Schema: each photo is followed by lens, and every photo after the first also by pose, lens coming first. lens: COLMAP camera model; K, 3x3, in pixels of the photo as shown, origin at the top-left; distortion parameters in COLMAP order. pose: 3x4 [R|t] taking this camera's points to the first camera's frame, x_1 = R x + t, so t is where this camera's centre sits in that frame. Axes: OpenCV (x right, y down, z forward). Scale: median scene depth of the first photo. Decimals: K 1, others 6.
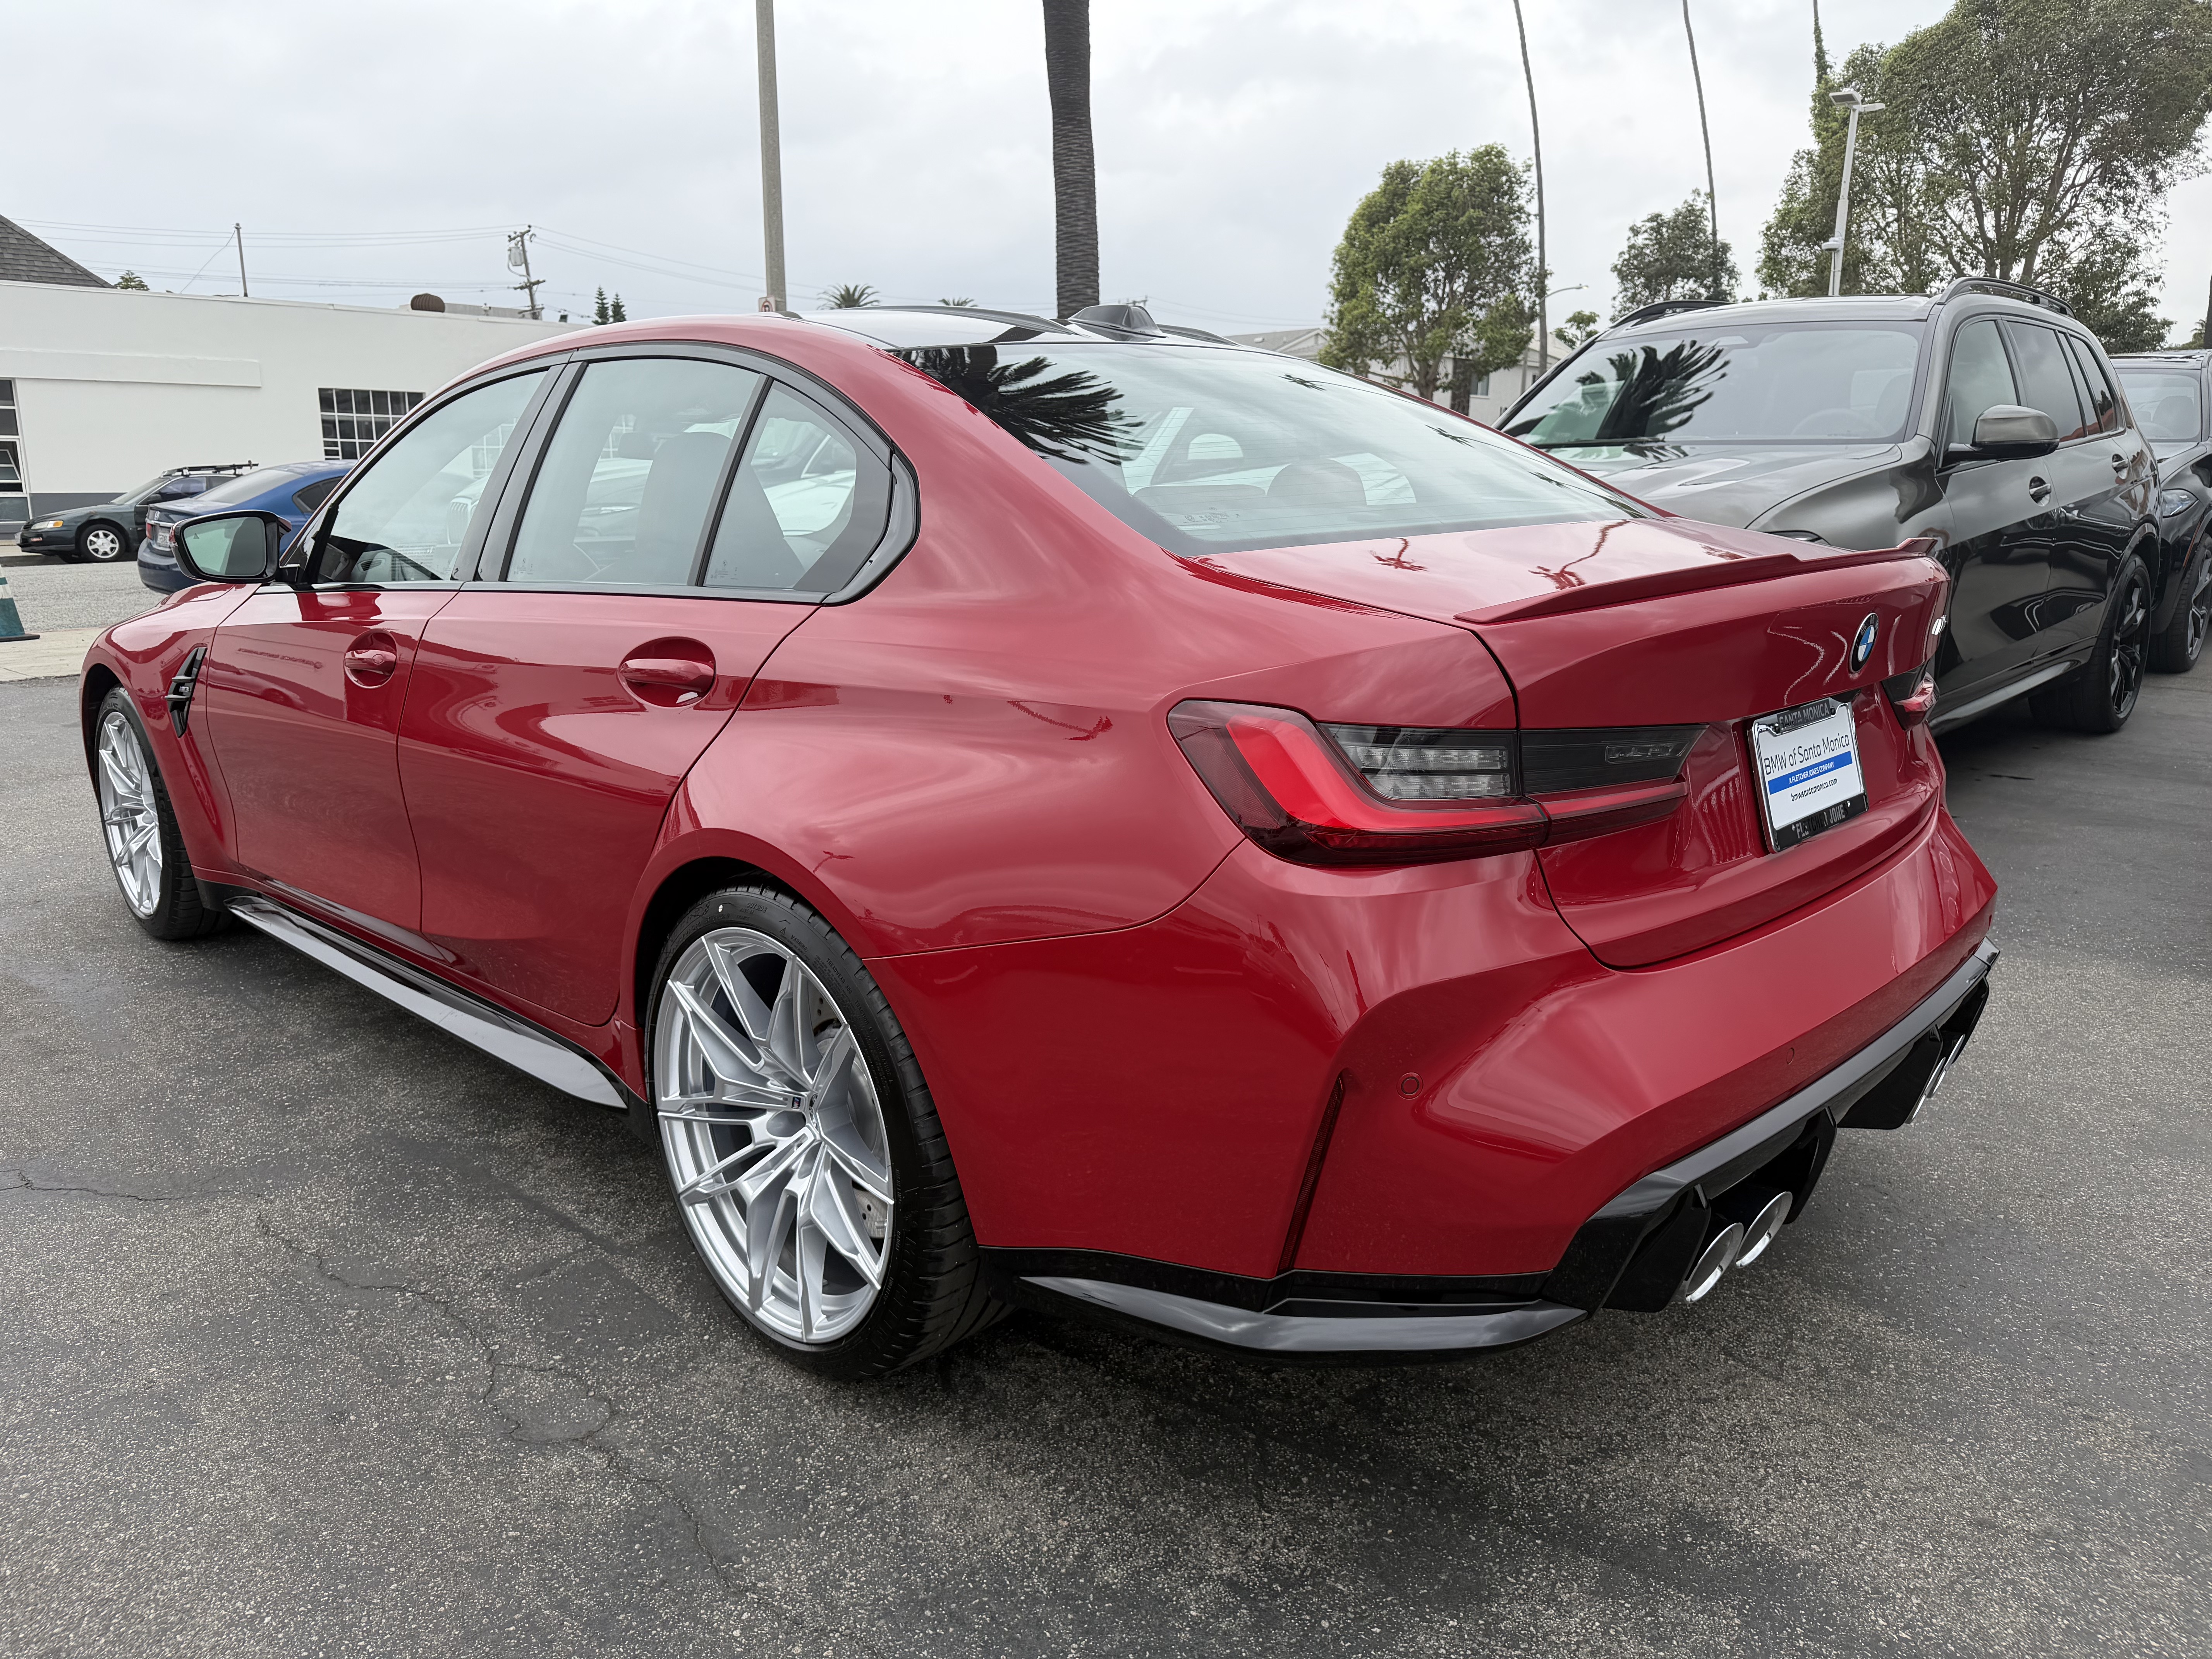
lens RADIAL K [[1579.0, 0, 1106.5], [0, 1579.0, 807.0], [0, 0, 1]] dist [0.011826, -0.020245]
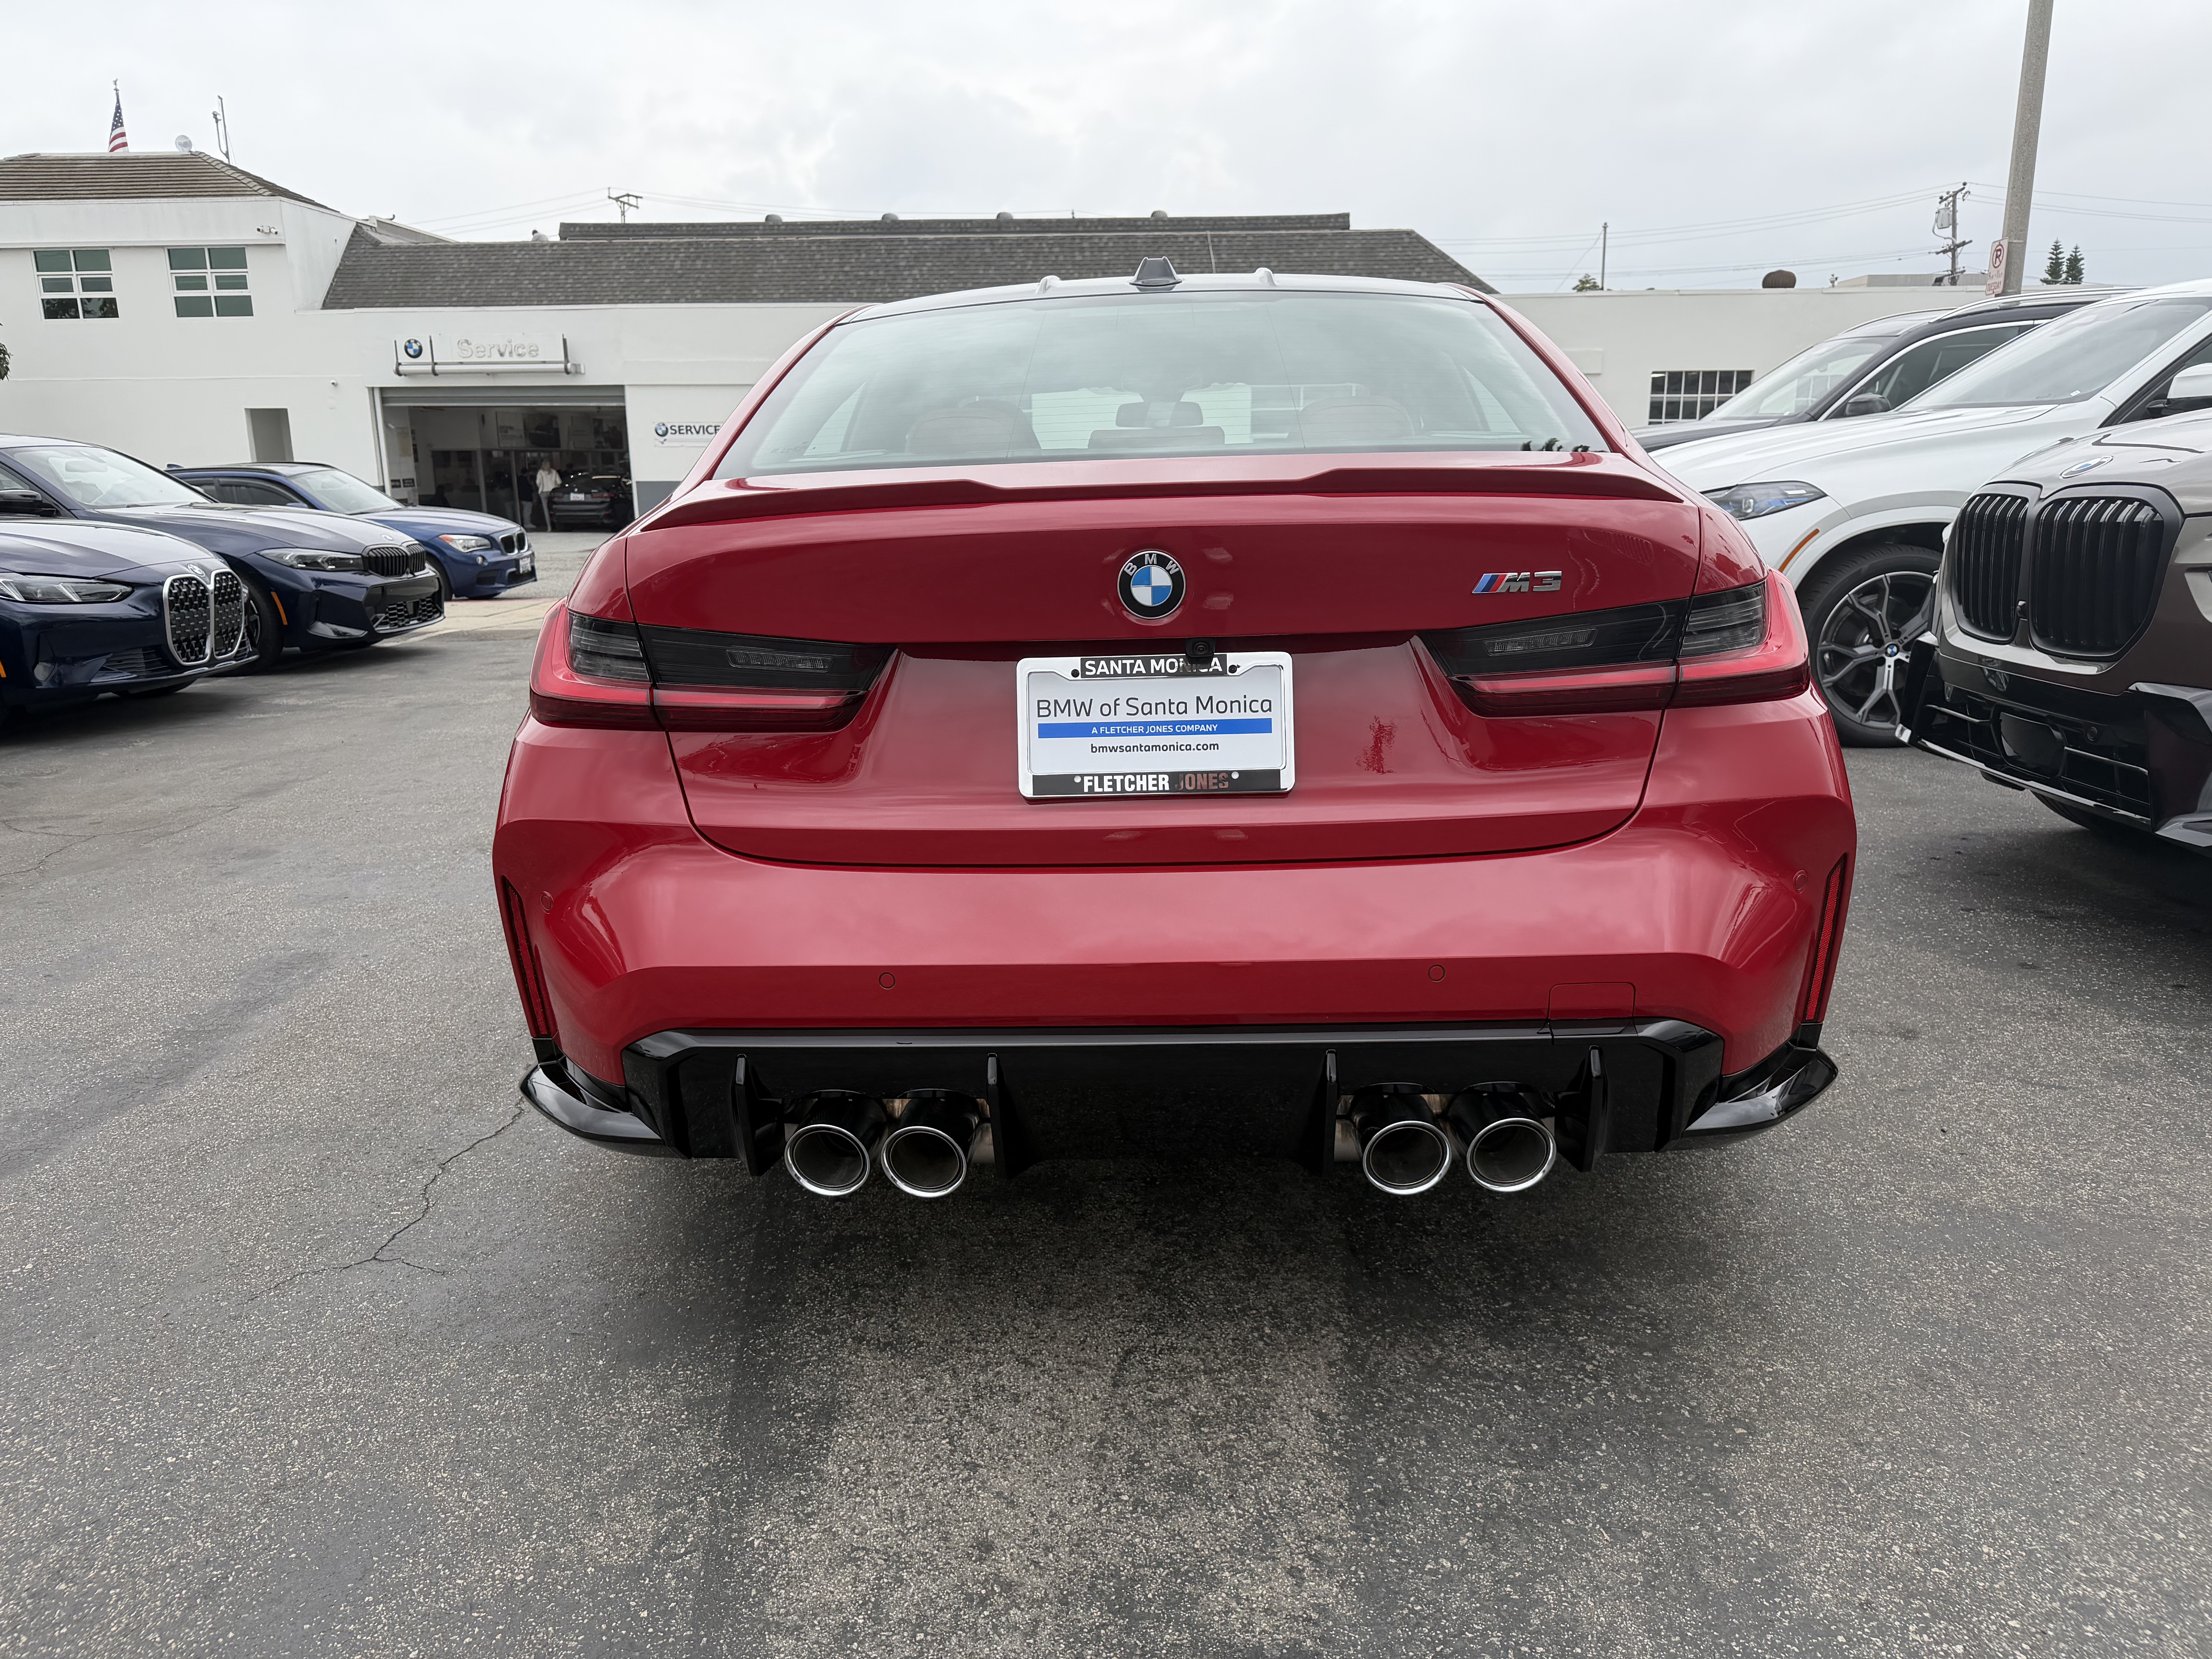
lens RADIAL K [[1559.2, 0, 1106.0], [0, 1559.2, 829.5], [0, 0, 1]] dist [0.033216, -0.038830]
pose [[0.663273, 0.159772, -0.731123, 1.083834], [-0.139690, 0.986207, 0.088789, -0.040205], [0.735225, 0.043239, 0.676443, 0.381502]]
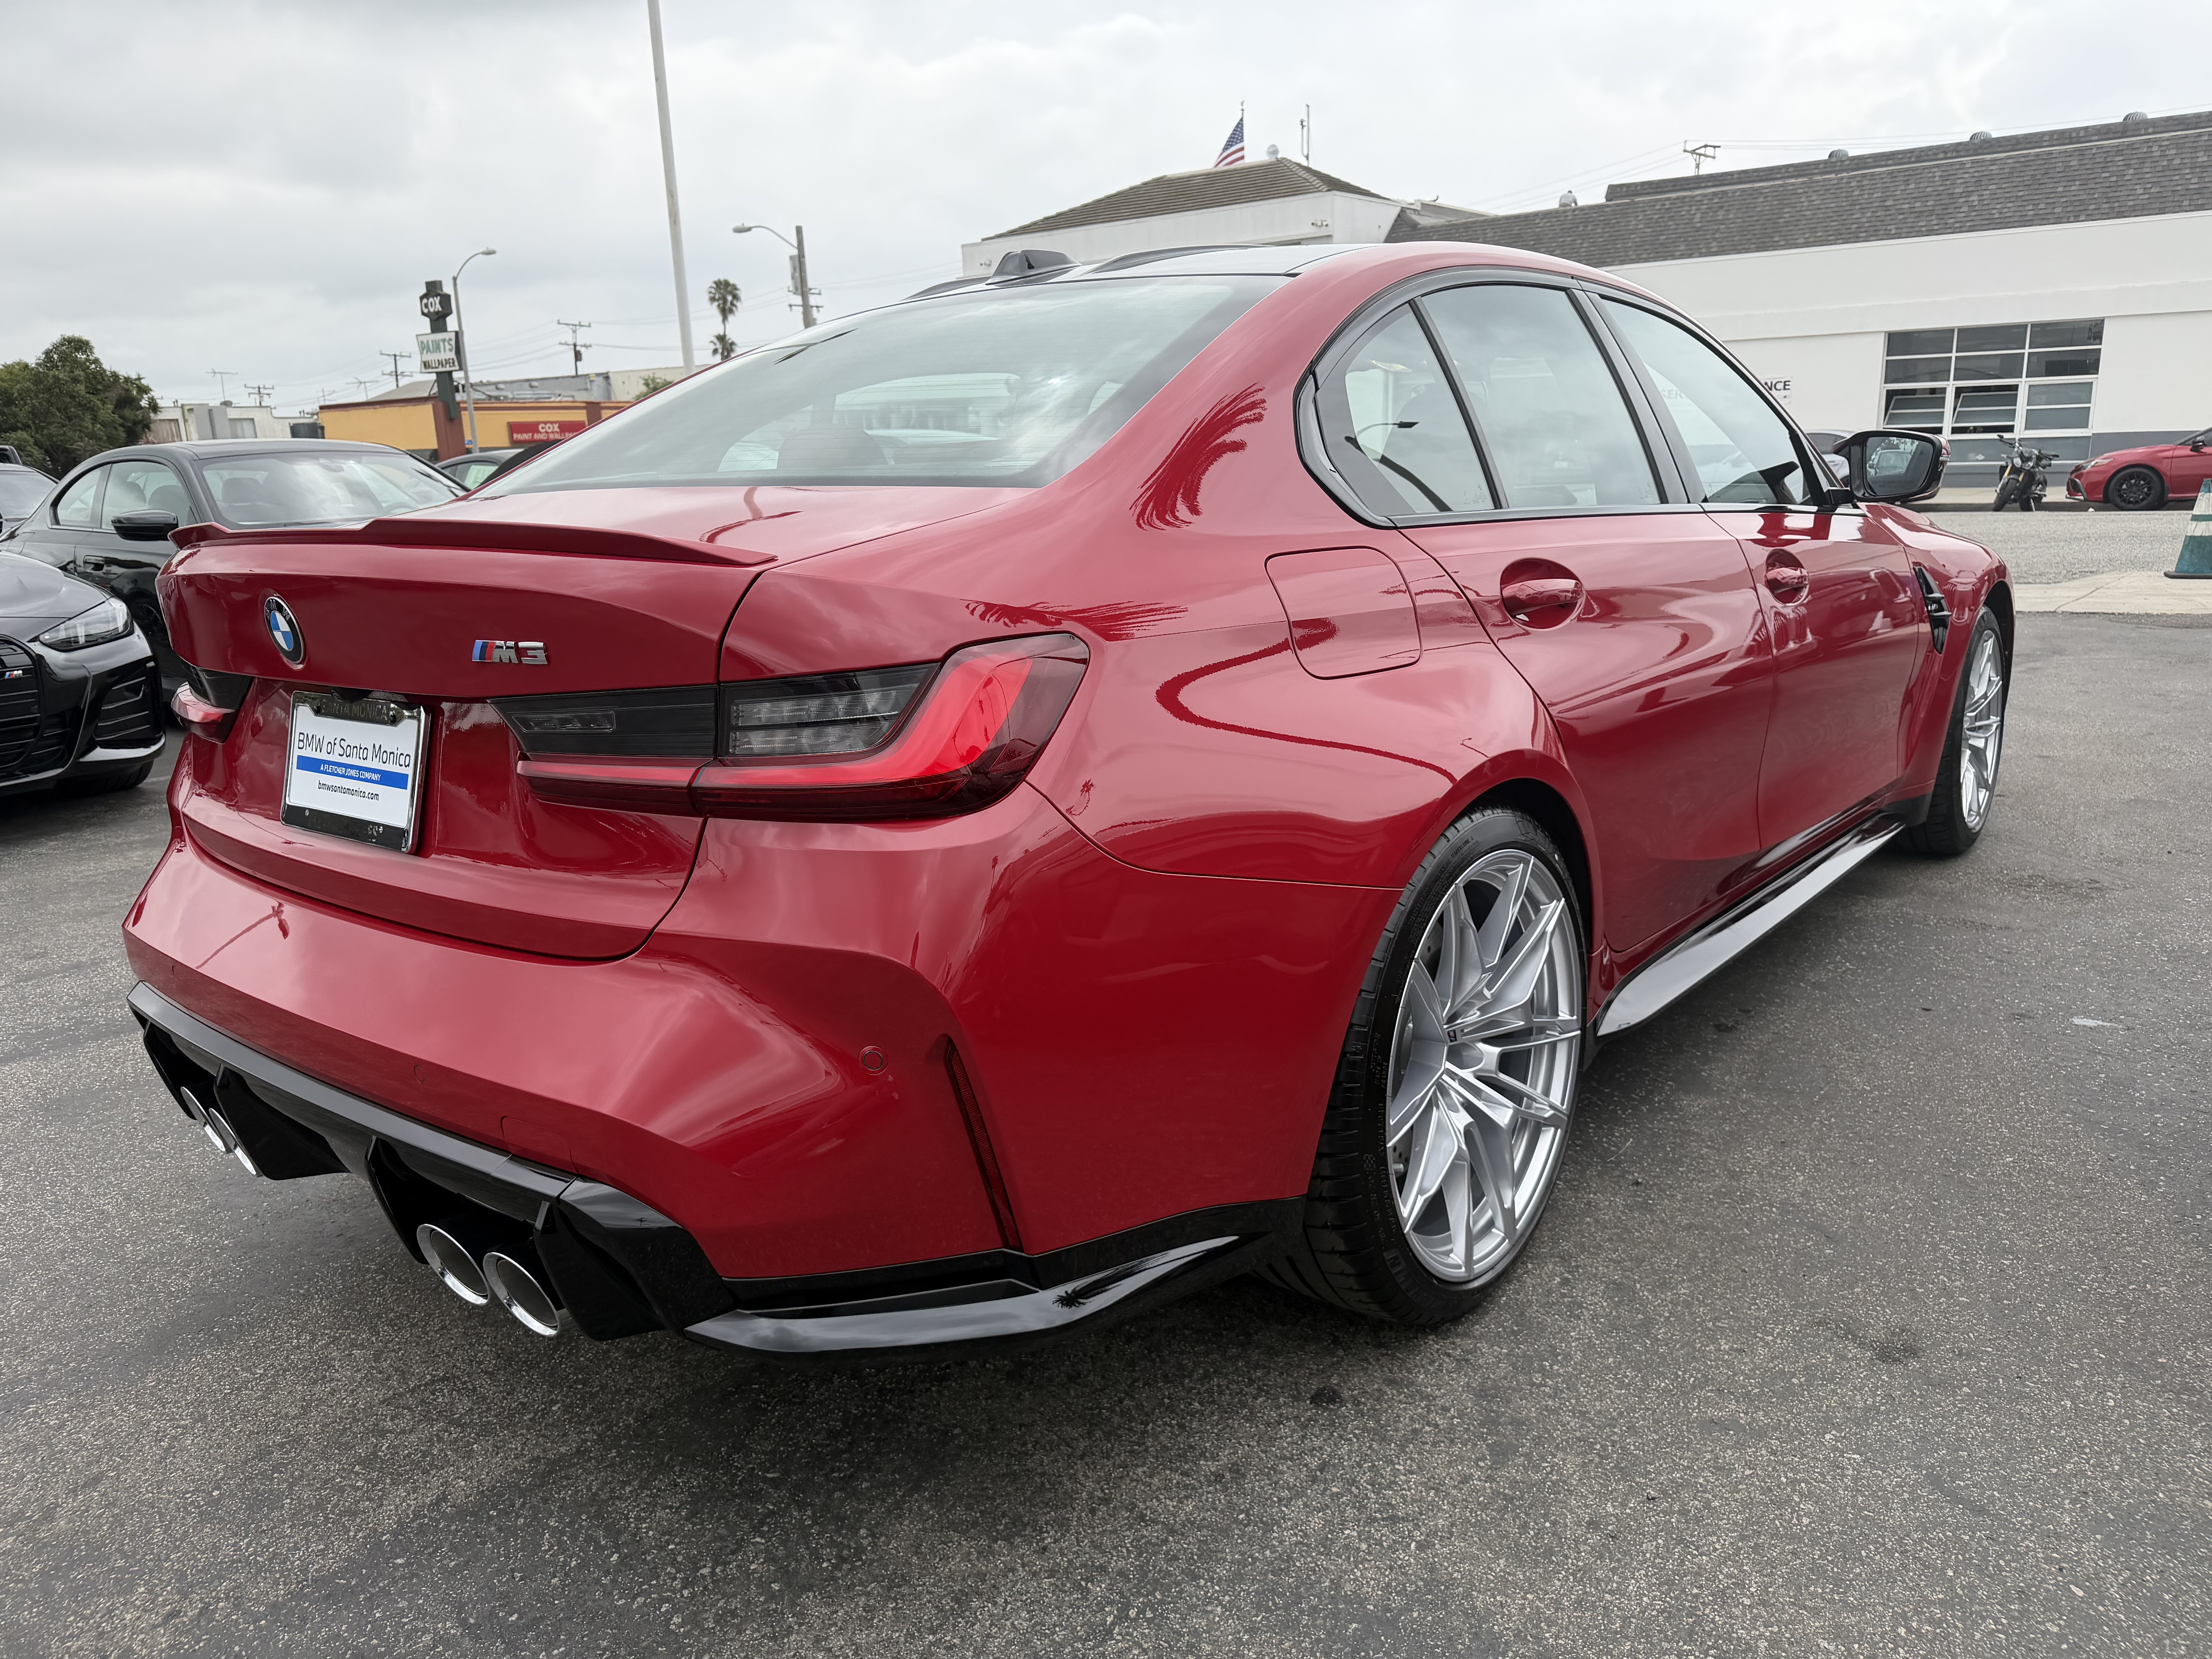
lens RADIAL K [[1576.1, 0, 1106.0], [0, 1576.1, 829.5], [0, 0, 1]] dist [0.002351, -0.005848]
pose [[0.082243, 0.229017, -0.969942, 1.359153], [-0.174484, 0.961516, 0.212233, -0.256171], [0.981219, 0.151785, 0.119037, 1.319400]]
